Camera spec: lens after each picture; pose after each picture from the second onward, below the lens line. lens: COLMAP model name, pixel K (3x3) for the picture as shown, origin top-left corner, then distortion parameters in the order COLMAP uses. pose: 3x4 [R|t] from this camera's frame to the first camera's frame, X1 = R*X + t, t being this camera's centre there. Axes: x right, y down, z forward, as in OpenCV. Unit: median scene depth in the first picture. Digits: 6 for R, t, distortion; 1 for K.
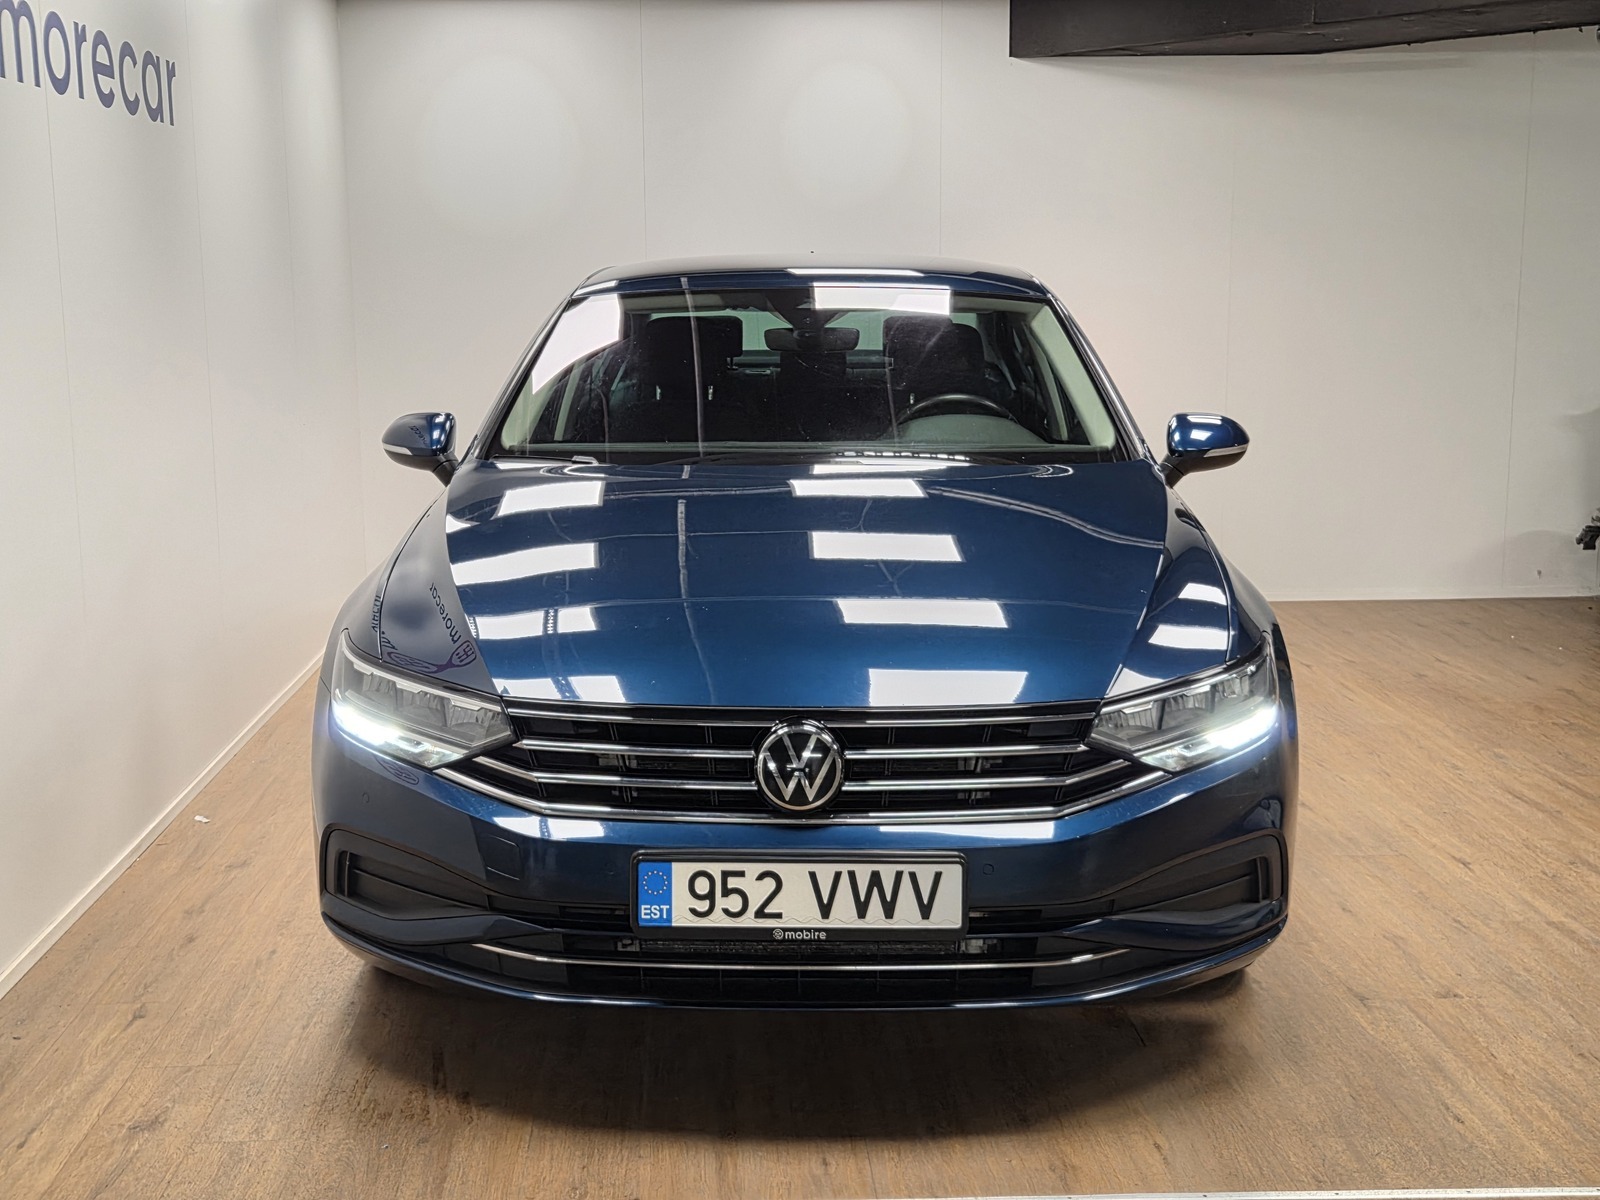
lens RADIAL K [[1877.5, 0, 789.7], [0, 1877.5, 573.9], [0, 0, 1]] dist [0.060317, 0.000000]
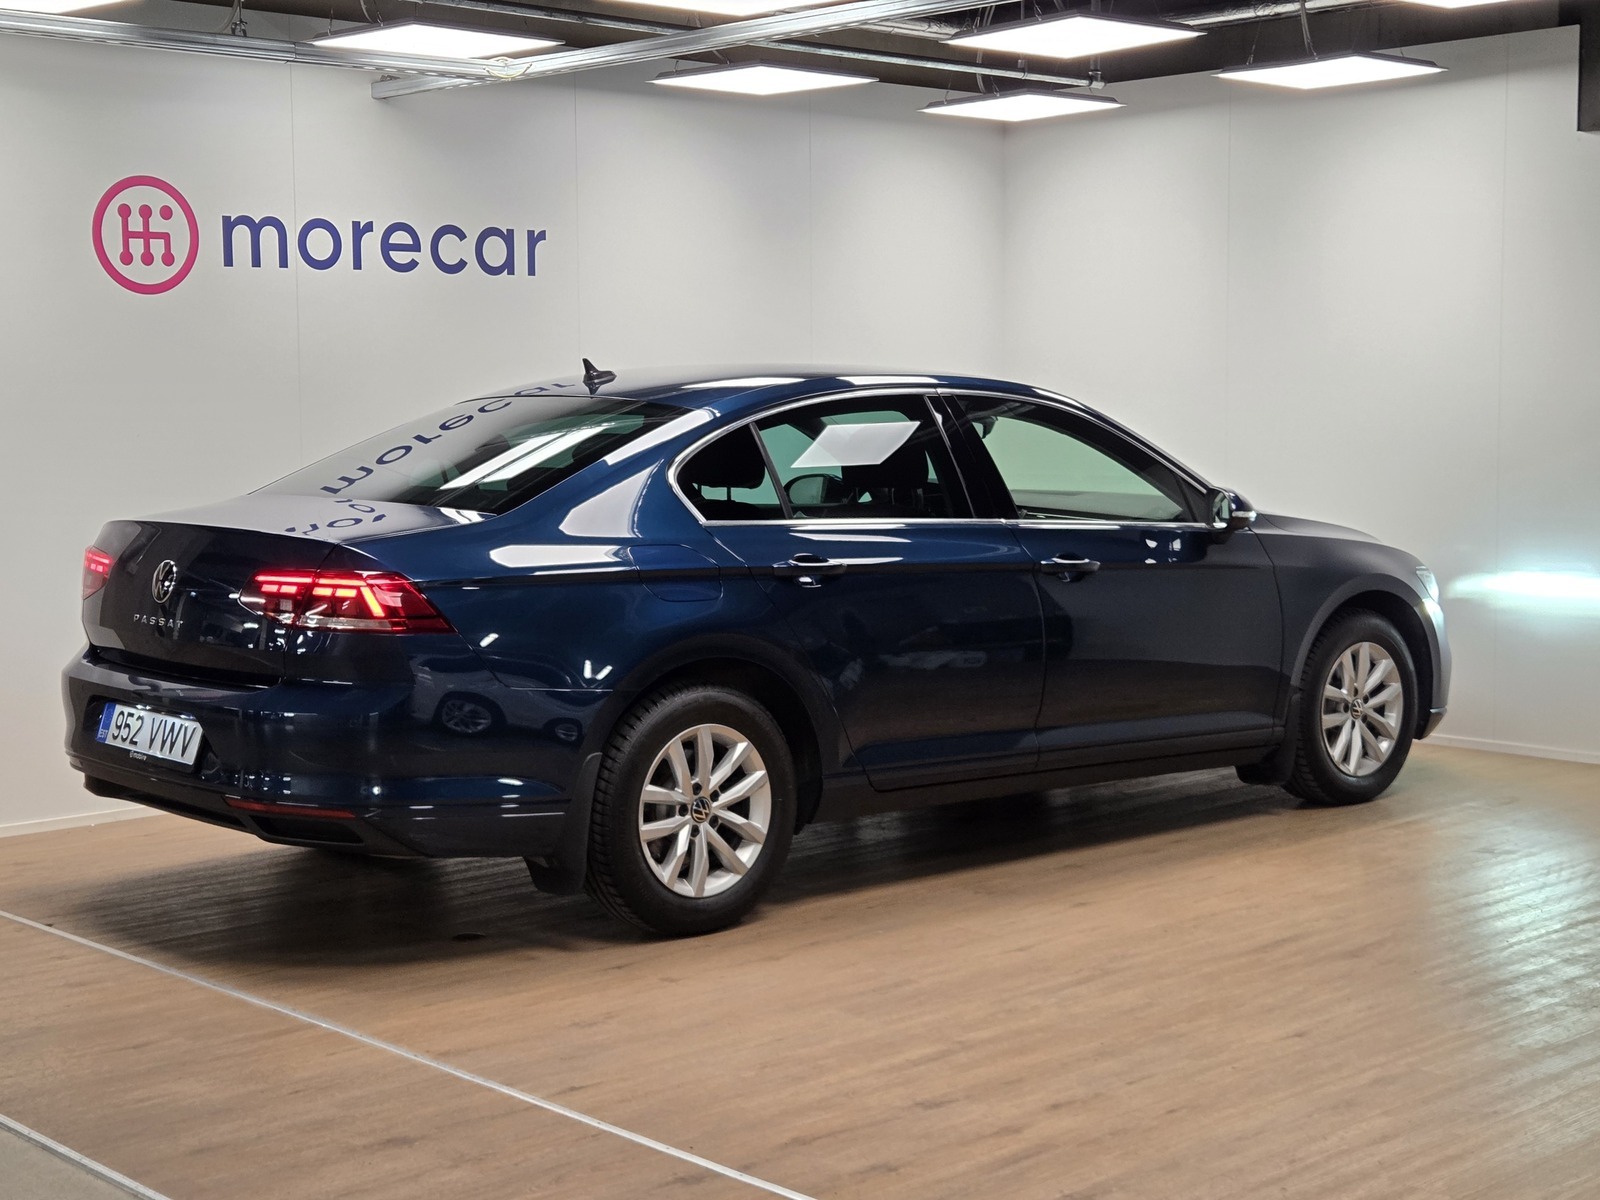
lens RADIAL K [[2399.1, 0, 787.3], [0, 2399.1, 588.5], [0, 0, 1]] dist [0.053819, 0.000000]
pose [[0.655734, 0.066417, -0.752065, 1.317344], [-0.115571, 0.993213, -0.013054, -0.012968], [0.746094, 0.095477, 0.658959, 0.018093]]
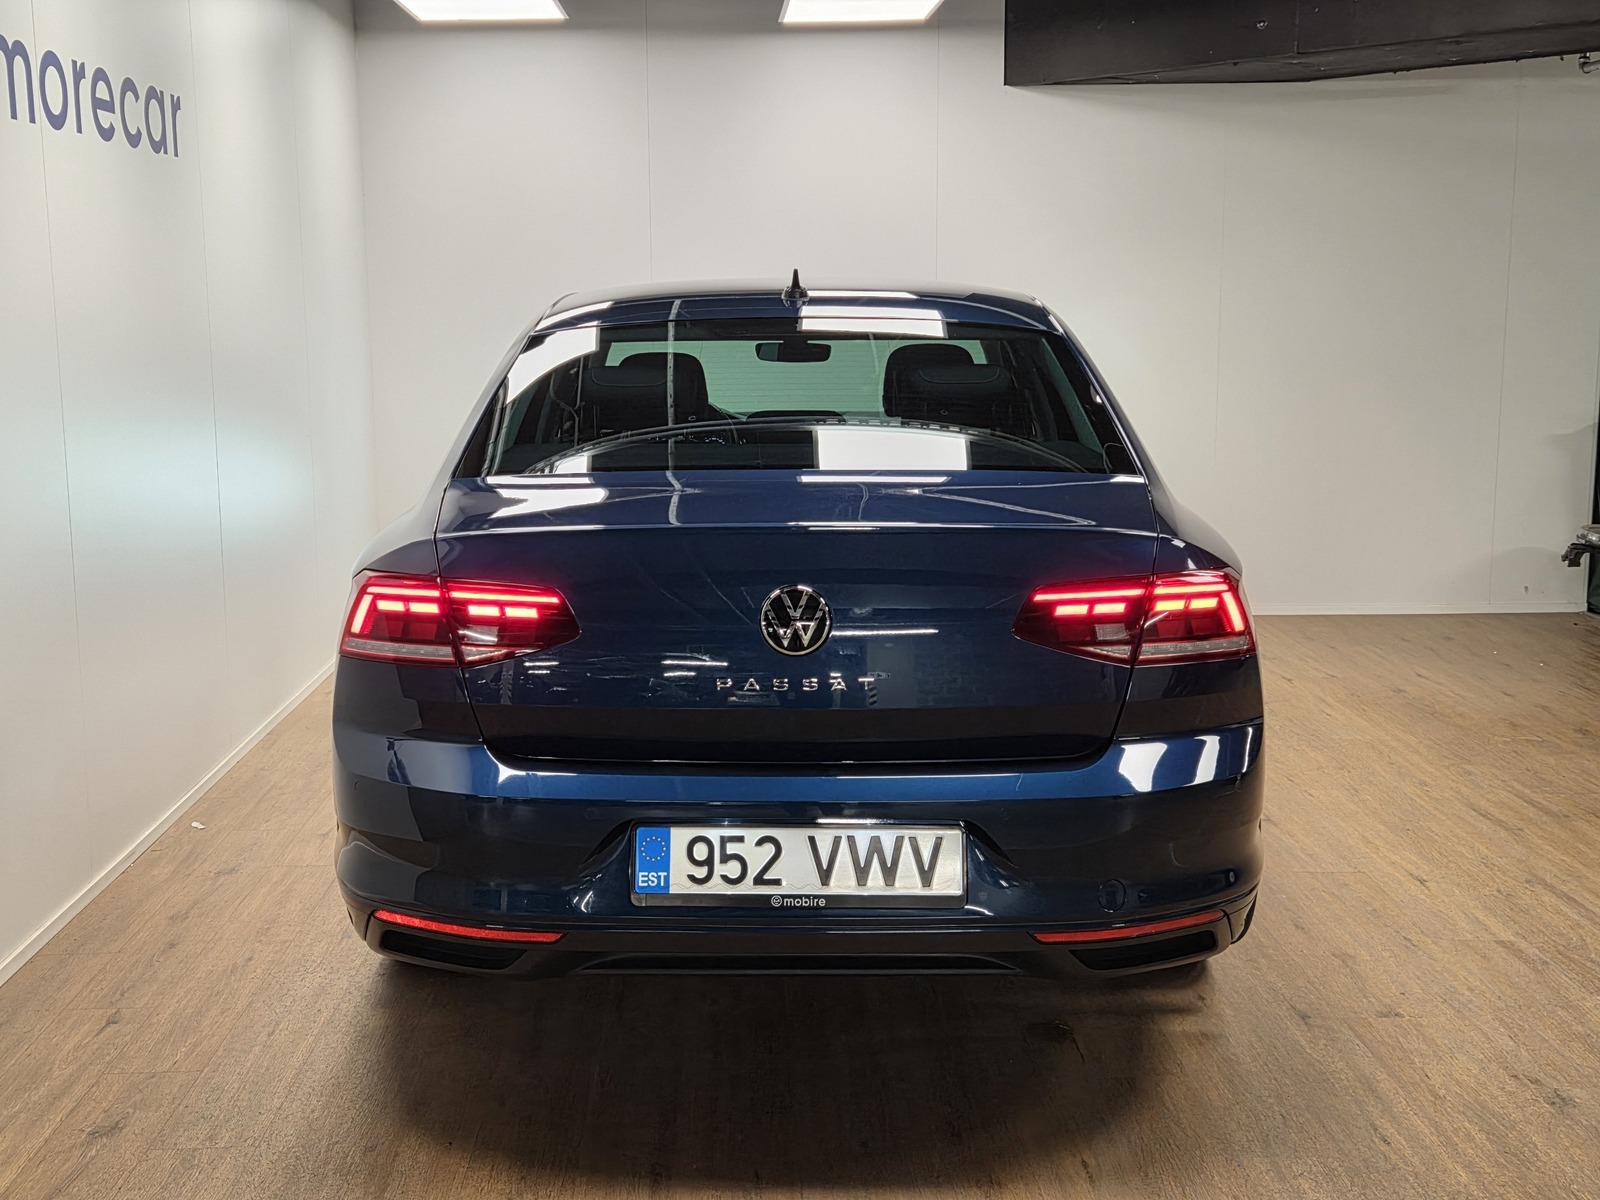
lens RADIAL K [[1816.9, 0, 780.3], [0, 1816.9, 567.6], [0, 0, 1]] dist [0.065208, 0.000000]
pose [[0.999659, 0.004912, -0.025631, 0.037982], [-0.005046, 0.999974, -0.005169, -0.009227], [0.025605, 0.005297, 0.999658, 0.004190]]
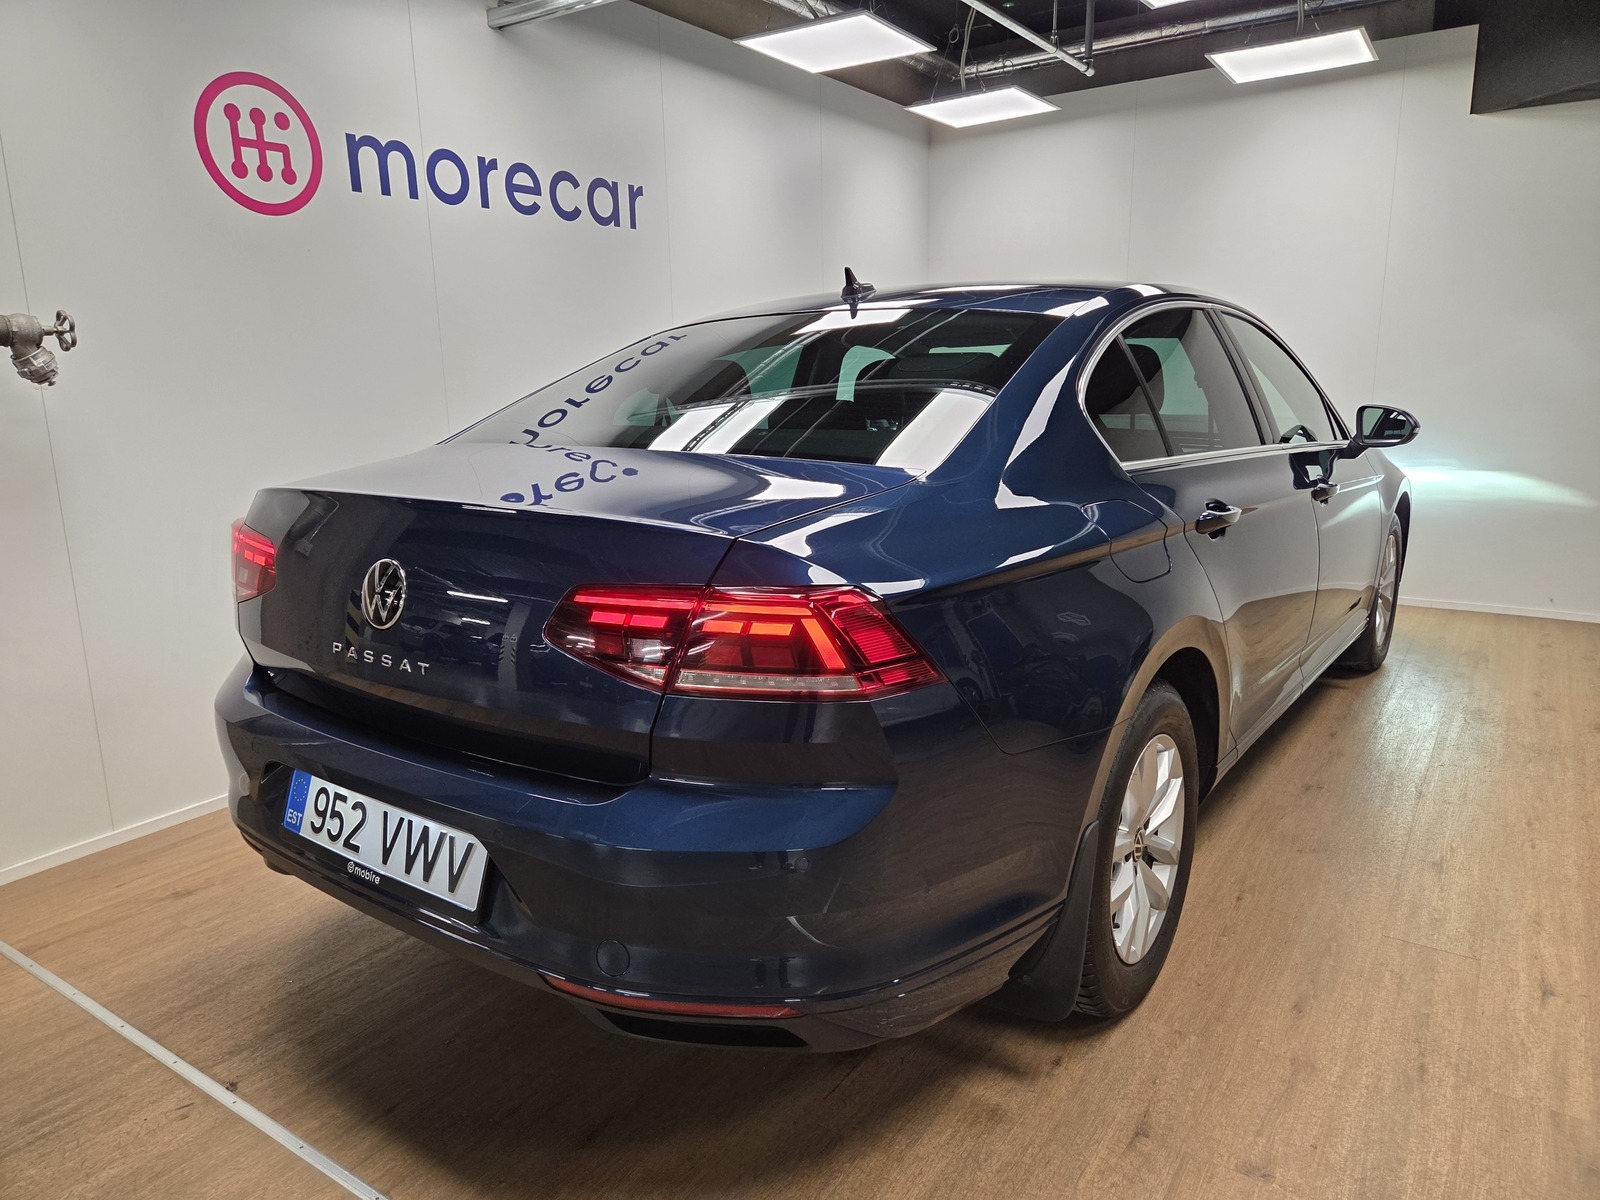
lens RADIAL K [[1065.6, 0, 787.6], [0, 1065.6, 596.5], [0, 0, 1]] dist [0.065080, -0.053780]
pose [[0.797678, 0.116936, -0.591638, 0.370928], [-0.077881, 0.992781, 0.091218, -0.038942], [0.598033, -0.026685, 0.801027, 0.447216]]
